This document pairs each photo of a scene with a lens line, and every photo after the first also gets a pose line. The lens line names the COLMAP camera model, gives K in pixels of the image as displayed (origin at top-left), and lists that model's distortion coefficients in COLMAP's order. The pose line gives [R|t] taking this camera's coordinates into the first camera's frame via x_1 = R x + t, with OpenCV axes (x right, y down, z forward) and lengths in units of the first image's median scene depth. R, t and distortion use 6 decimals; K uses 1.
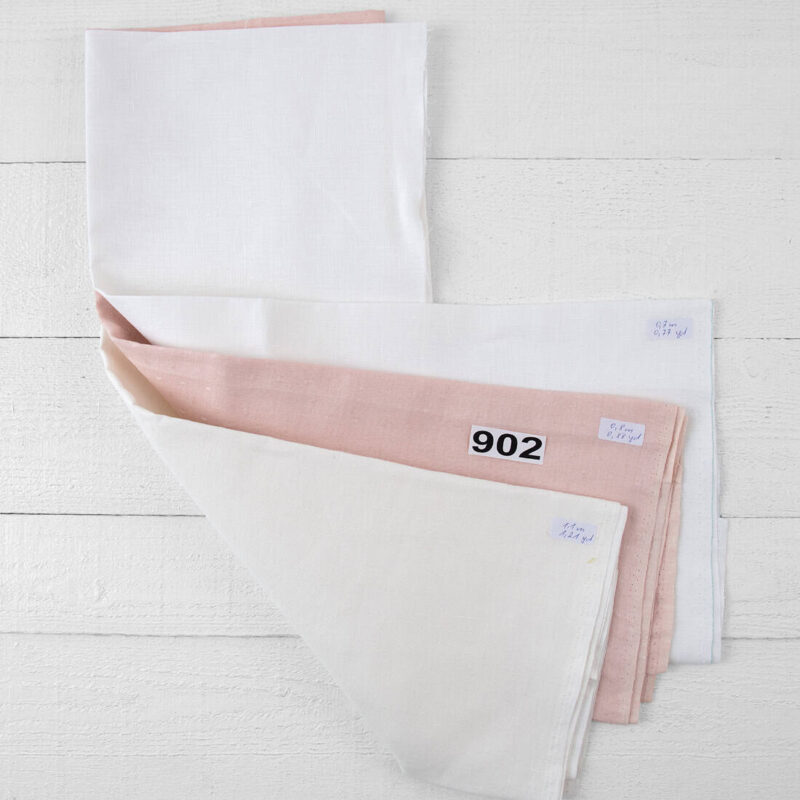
lens RADIAL K [[847.2, 0, 400.0], [0, 847.2, 400.0], [0, 0, 1]] dist [-0.012299, -0.142601]
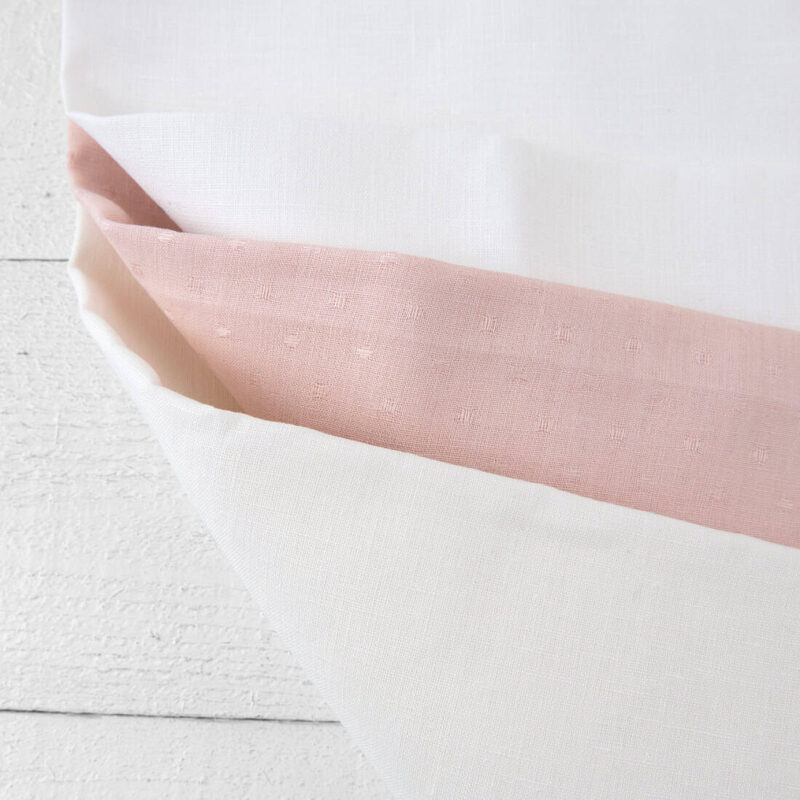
lens RADIAL K [[988.3, 0, 400.0], [0, 988.3, 400.0], [0, 0, 1]] dist [-0.026311, -0.058476]
pose [[0.999446, 0.011916, -0.031090, -0.191462], [-0.016930, 0.985921, -0.166354, 0.072041], [0.028670, 0.166789, 0.985576, 0.575366]]
